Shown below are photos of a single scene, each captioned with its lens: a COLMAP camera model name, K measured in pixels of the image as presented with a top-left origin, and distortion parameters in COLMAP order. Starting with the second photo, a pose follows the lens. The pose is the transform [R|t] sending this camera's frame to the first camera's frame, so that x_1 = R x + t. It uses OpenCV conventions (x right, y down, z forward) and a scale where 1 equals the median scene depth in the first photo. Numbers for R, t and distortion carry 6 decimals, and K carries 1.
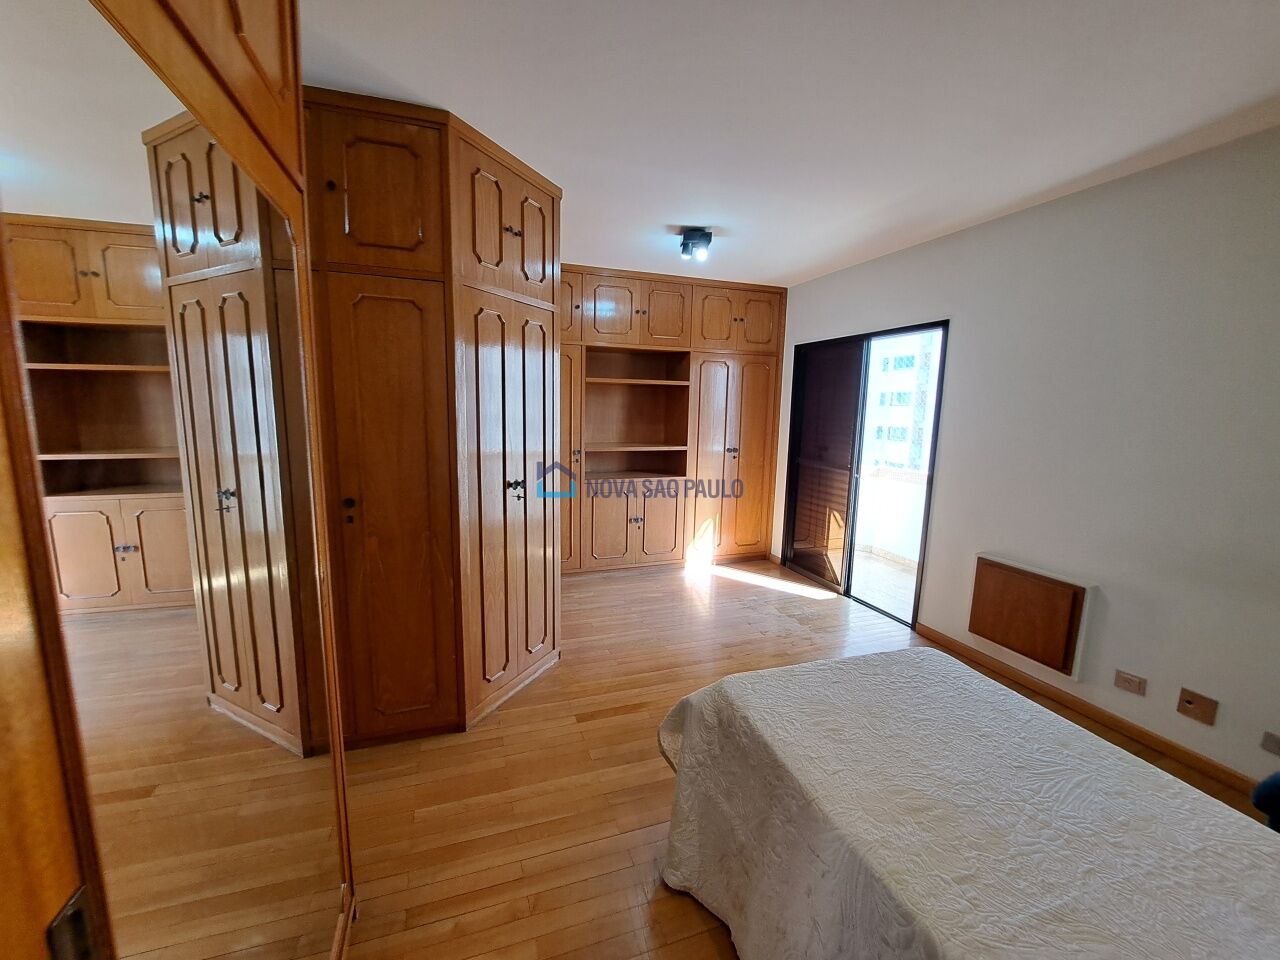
lens RADIAL K [[513.6, 0, 640.0], [0, 513.6, 480.0], [0, 0, 1]] dist [-0.000549, -0.000015]
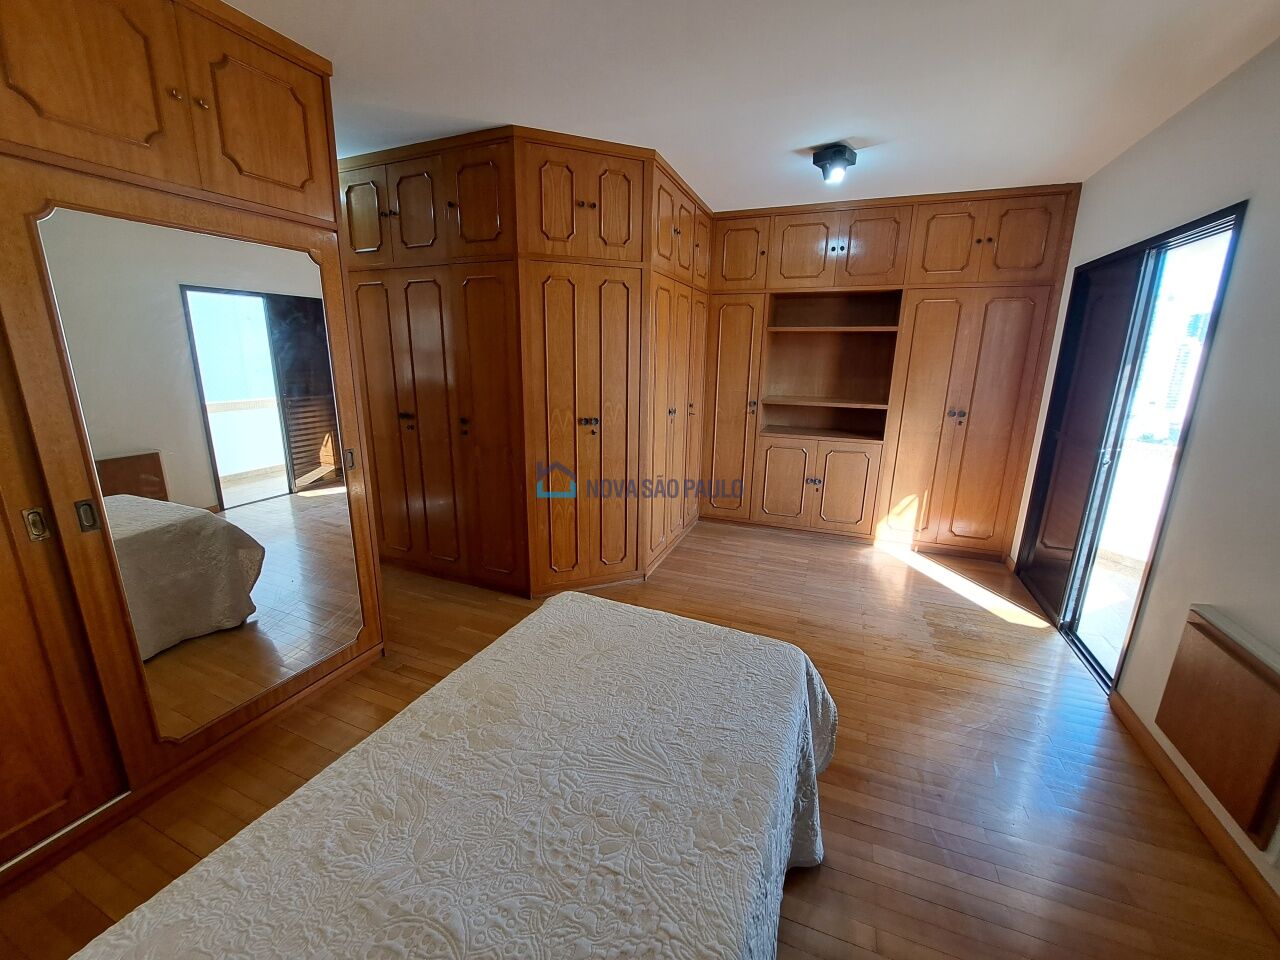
lens RADIAL K [[516.3, 0, 640.0], [0, 516.3, 480.0], [0, 0, 1]] dist [-0.017291, -0.000029]
pose [[0.742186, 0.149822, -0.653233, 0.371880], [-0.094357, 0.988343, 0.119475, -0.006123], [0.663519, -0.027036, 0.747671, 0.095954]]
